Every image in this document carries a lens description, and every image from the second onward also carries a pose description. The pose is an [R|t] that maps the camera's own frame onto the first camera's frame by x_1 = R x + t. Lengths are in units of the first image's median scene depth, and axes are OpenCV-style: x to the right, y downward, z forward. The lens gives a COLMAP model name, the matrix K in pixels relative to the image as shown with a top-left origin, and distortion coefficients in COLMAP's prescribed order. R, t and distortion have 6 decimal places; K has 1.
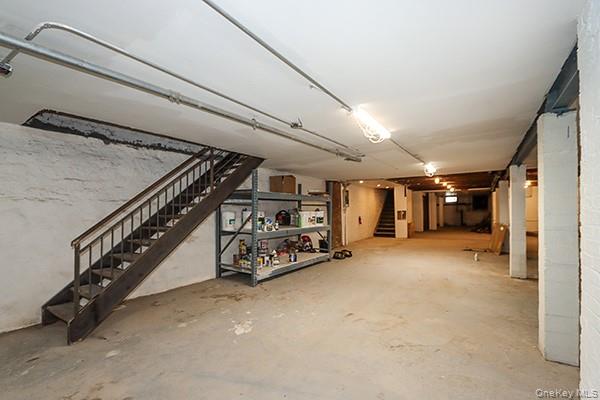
lens RADIAL K [[272.3, 0, 300.1], [0, 272.3, 205.9], [0, 0, 1]] dist [-0.011831, 0.000376]
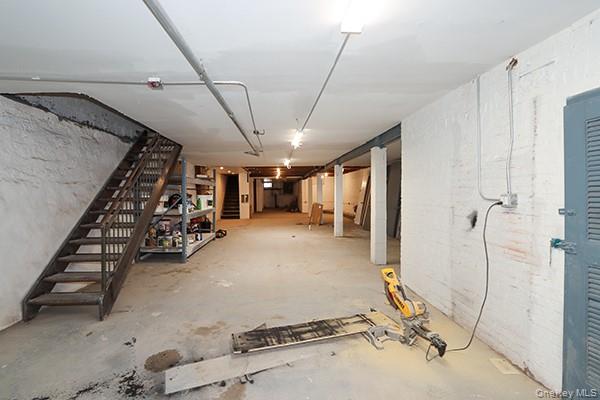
lens RADIAL K [[293.3, 0, 300.5], [0, 293.3, 195.4], [0, 0, 1]] dist [-0.016586, -0.000314]
pose [[0.770105, -0.004300, 0.637903, -0.508432], [-0.006997, 0.999860, 0.015188, 0.001433], [-0.637879, -0.016159, 0.769967, -0.189197]]
